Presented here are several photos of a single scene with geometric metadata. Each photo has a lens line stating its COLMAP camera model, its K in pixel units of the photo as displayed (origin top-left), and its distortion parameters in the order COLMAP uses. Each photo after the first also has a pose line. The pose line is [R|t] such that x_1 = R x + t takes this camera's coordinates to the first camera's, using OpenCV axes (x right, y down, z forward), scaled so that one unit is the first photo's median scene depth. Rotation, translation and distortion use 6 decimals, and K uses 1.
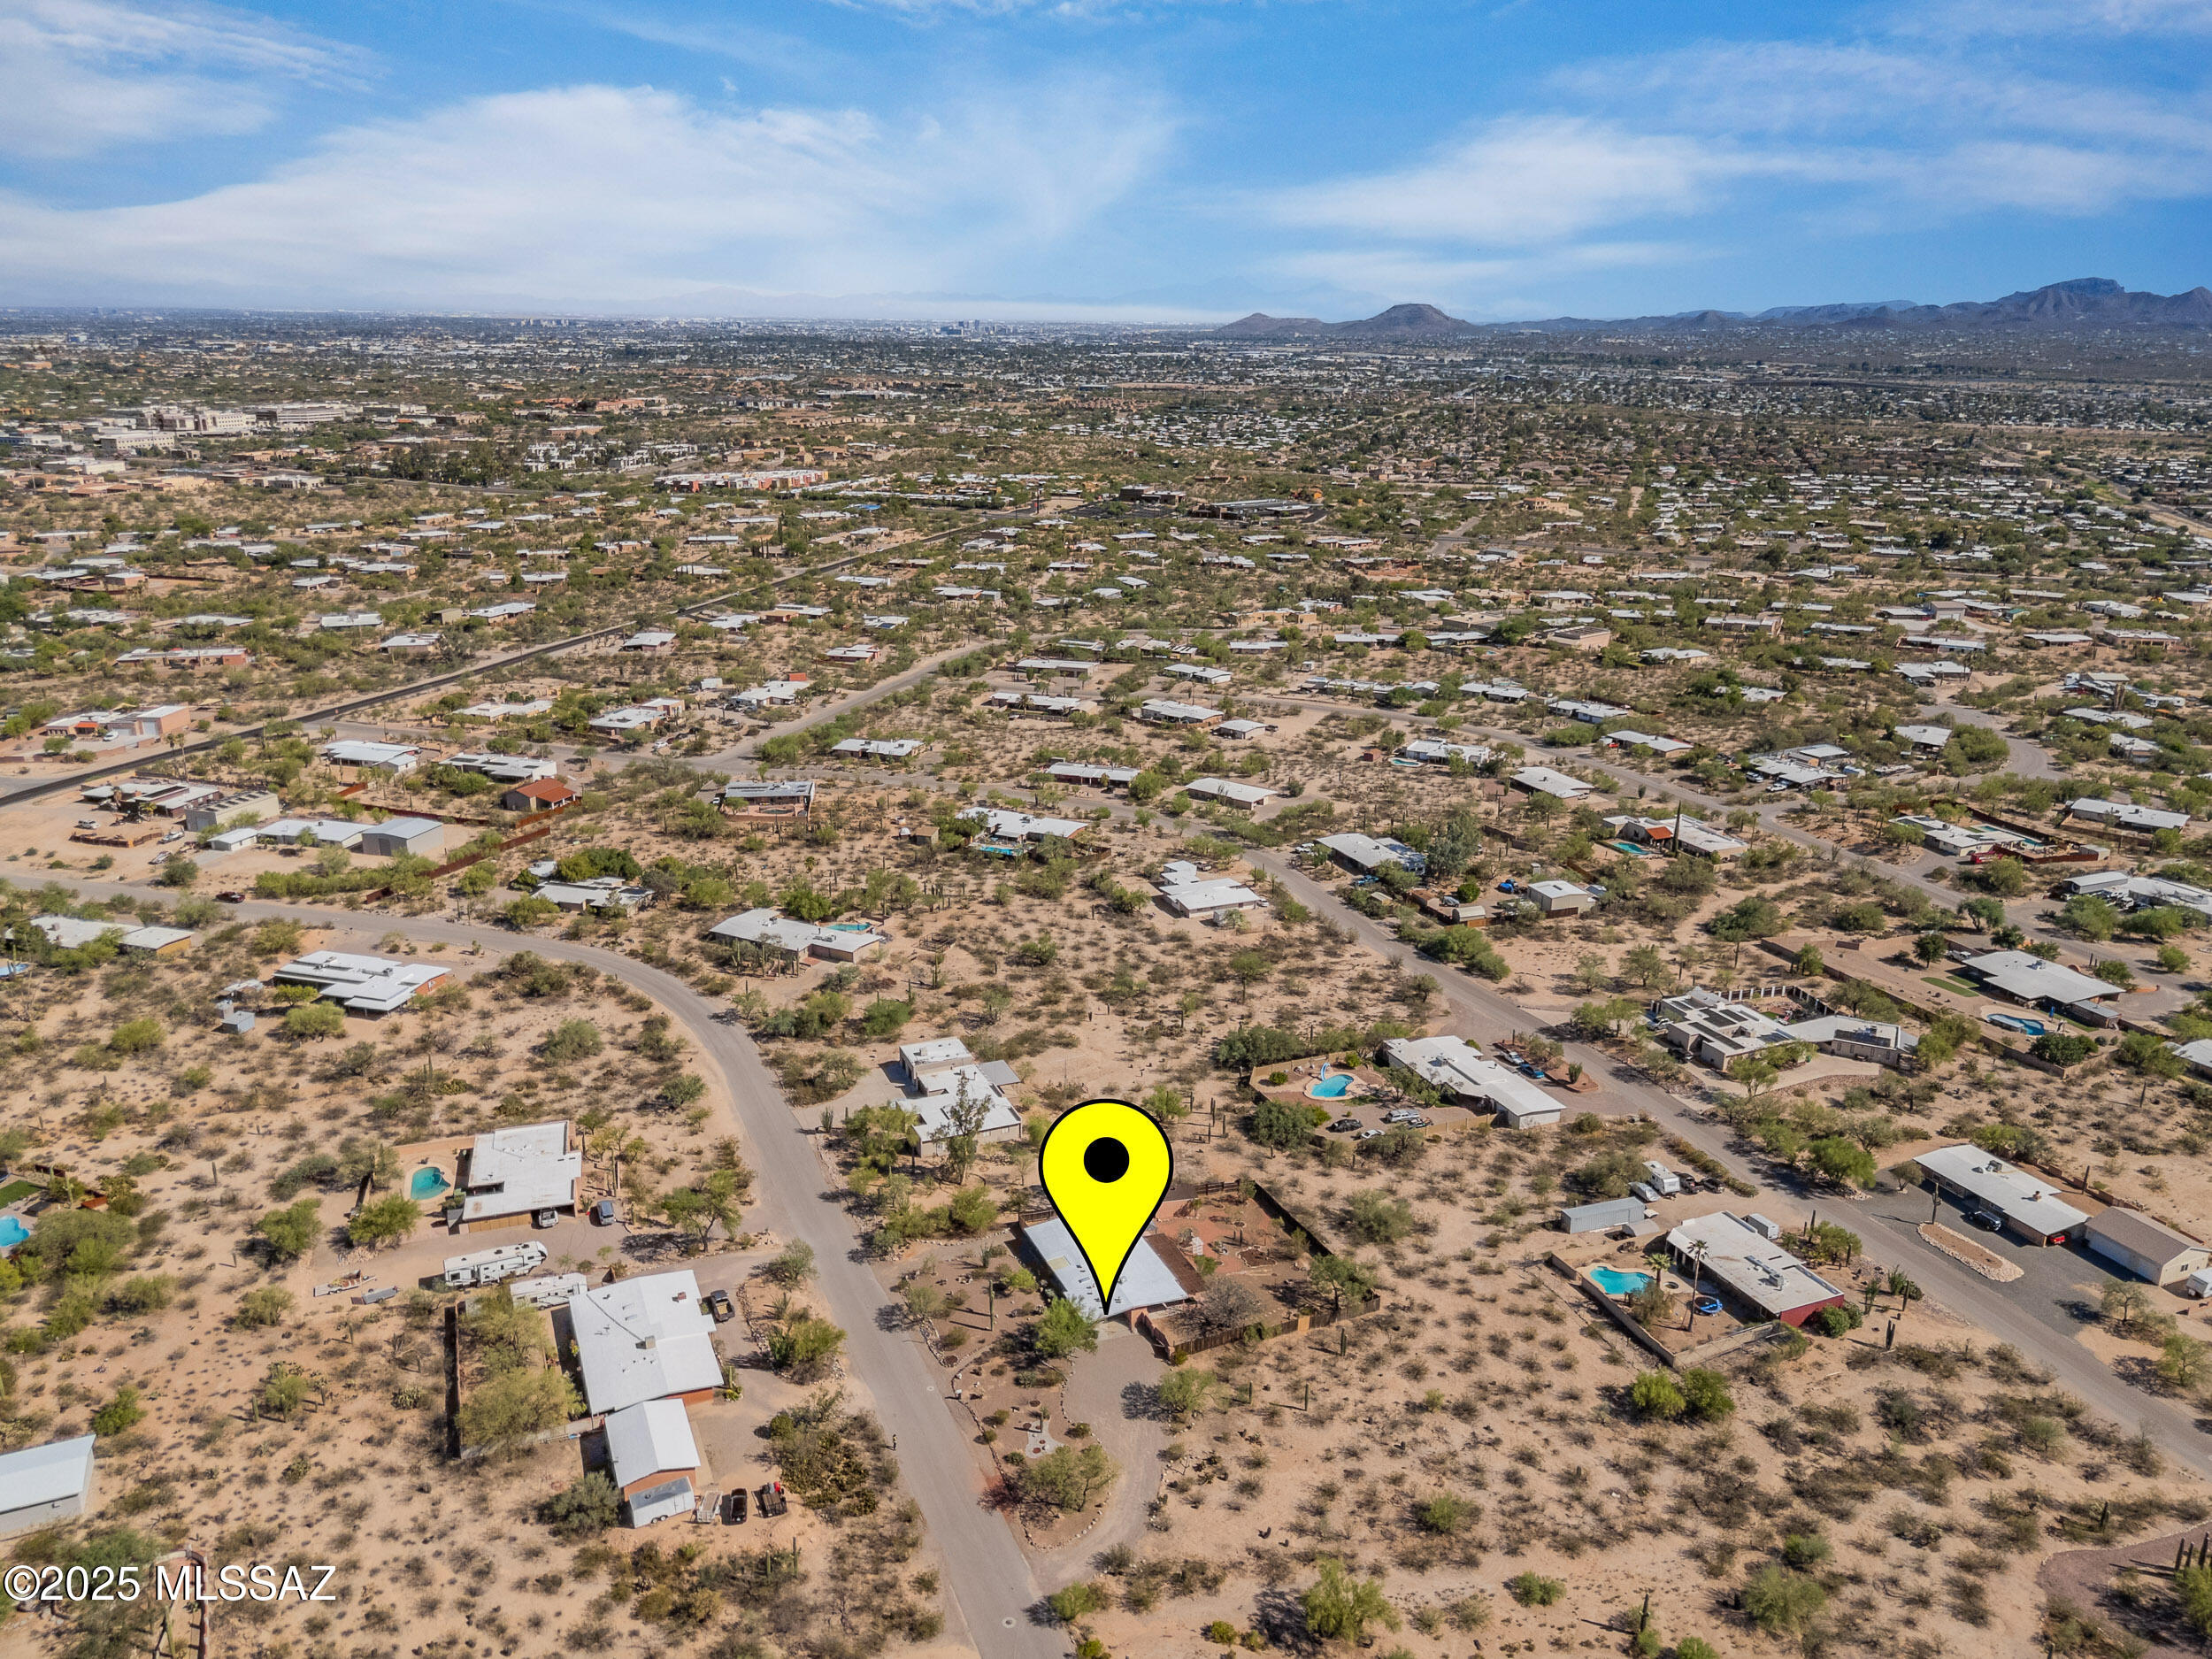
lens RADIAL K [[1679.3, 0, 1106.0], [0, 1679.3, 829.5], [0, 0, 1]] dist [0.055659, -0.040903]
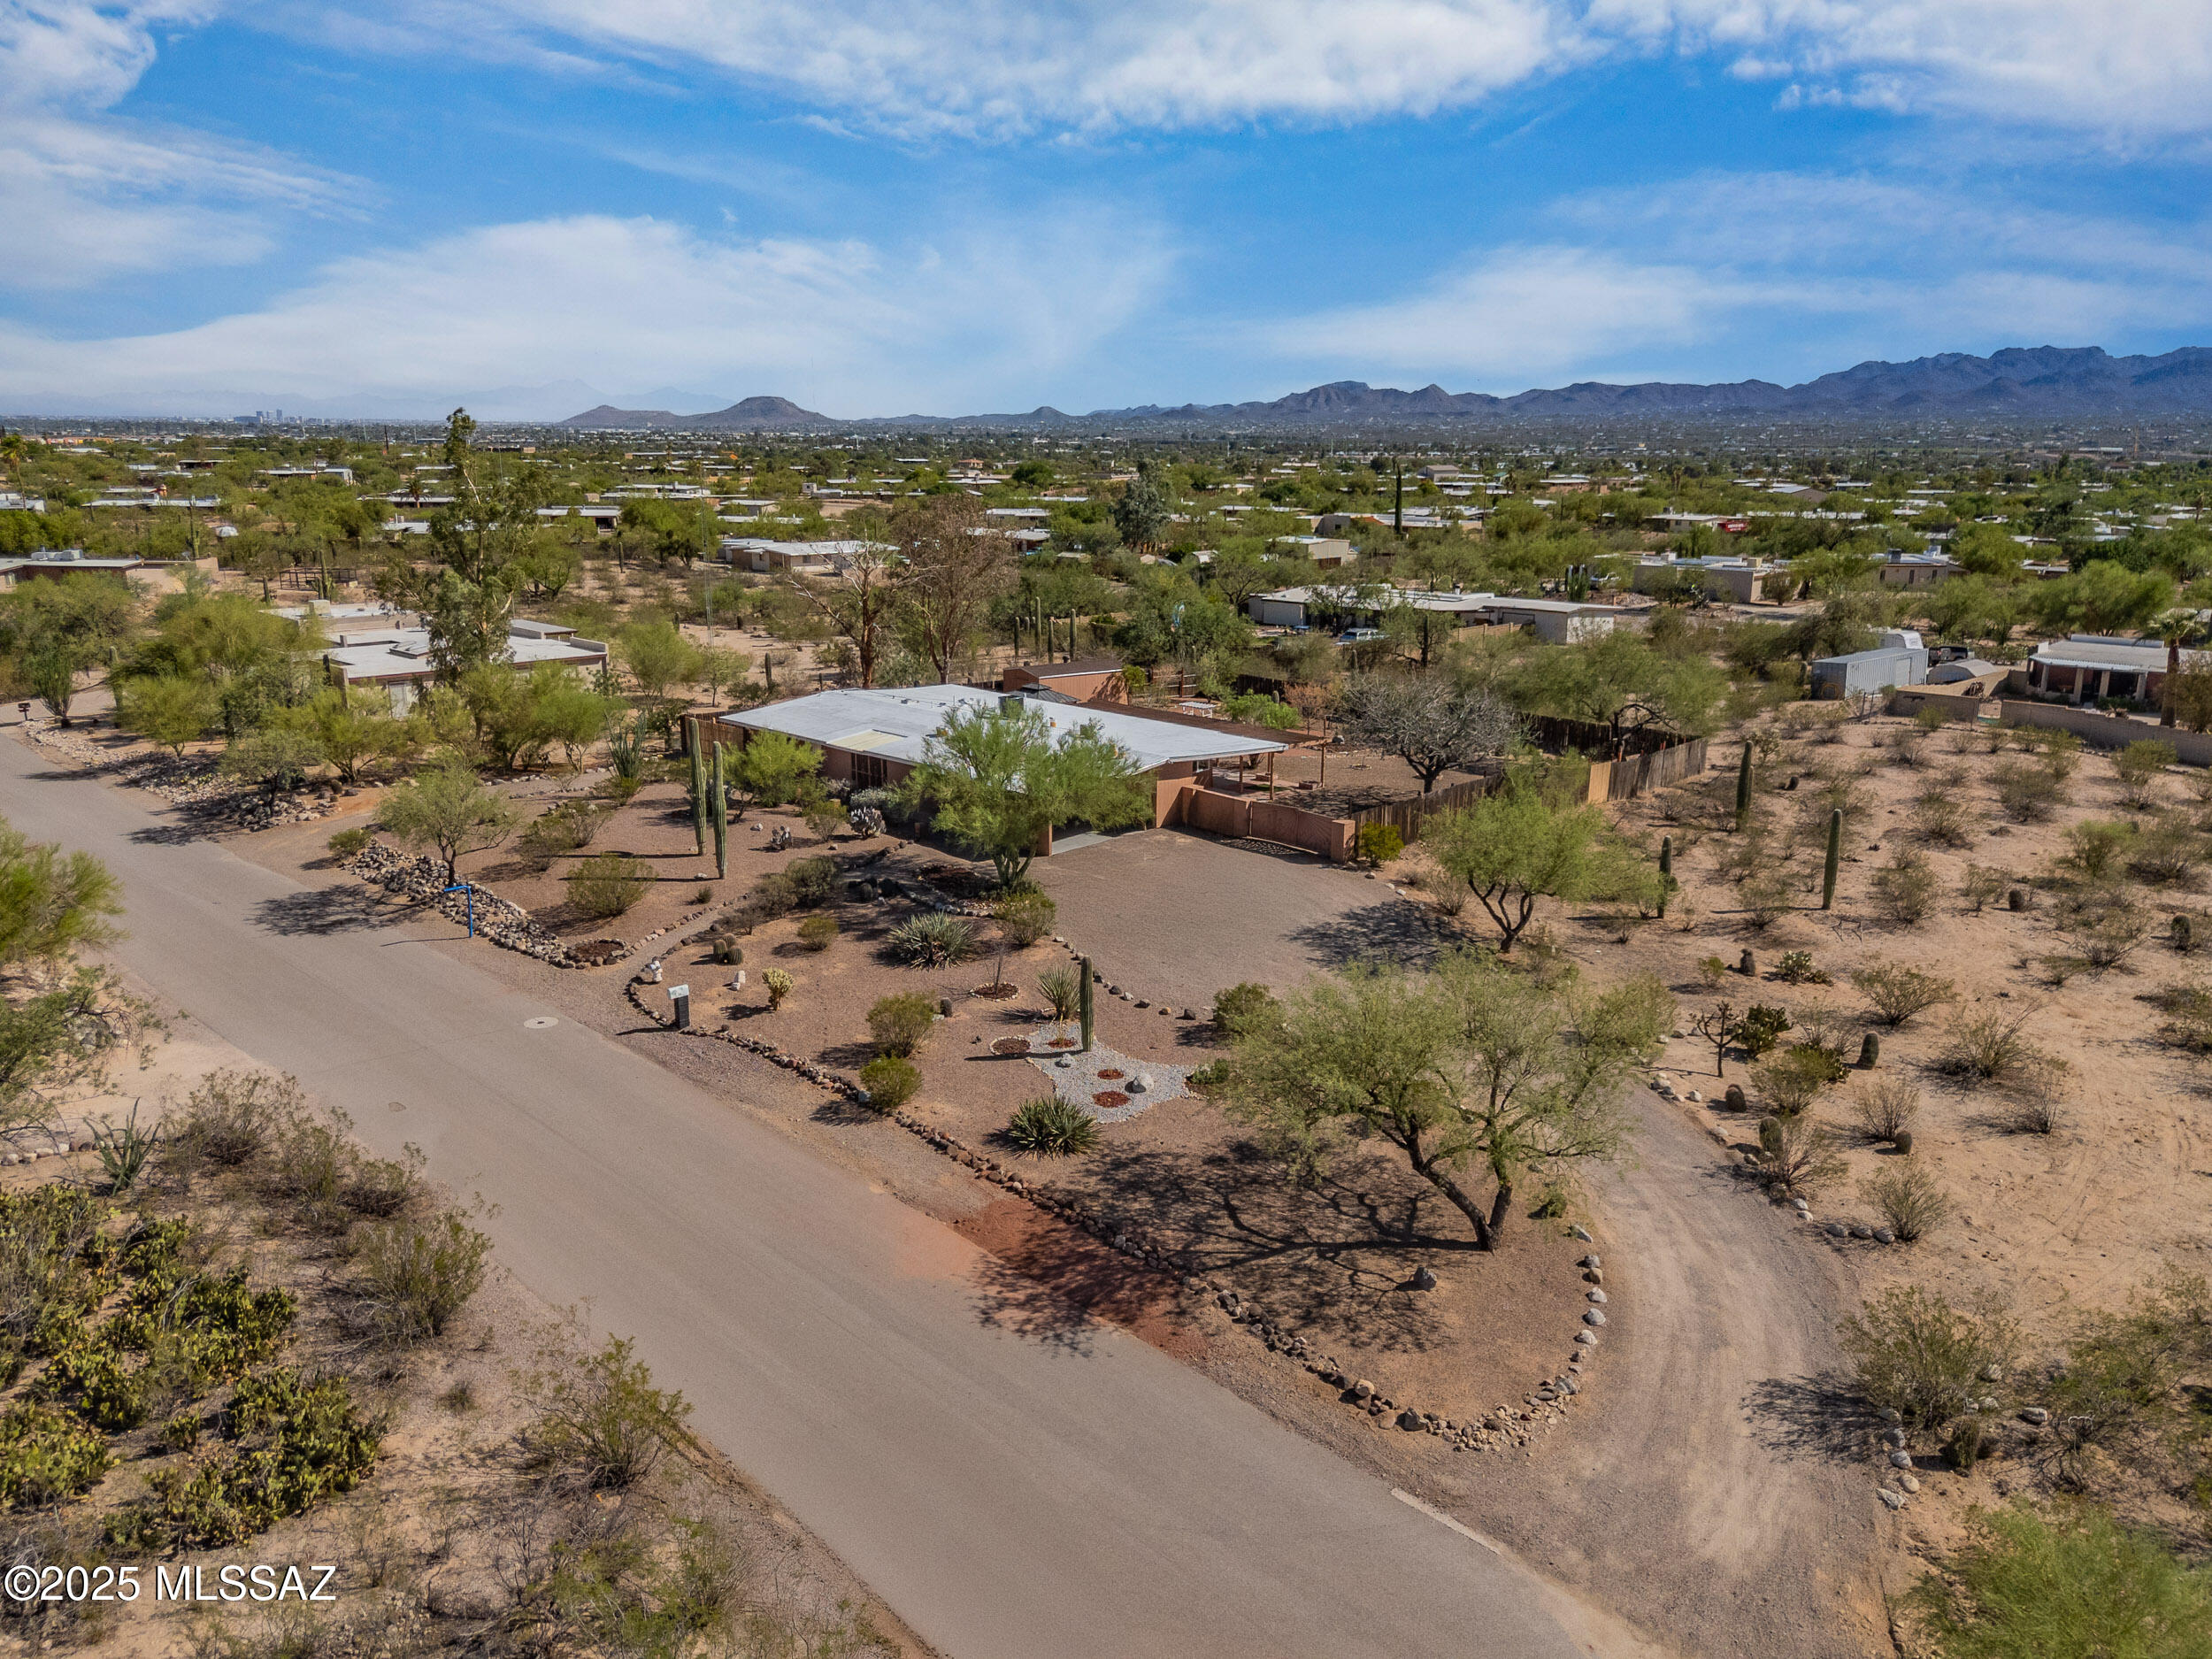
lens RADIAL K [[1679.3, 0, 1106.0], [0, 1679.3, 829.5], [0, 0, 1]] dist [0.055659, -0.040903]
pose [[0.933369, -0.099859, 0.344746, -0.116021], [0.120153, 0.992030, -0.037951, 0.343174], [-0.338208, 0.076844, 0.937929, 0.796150]]
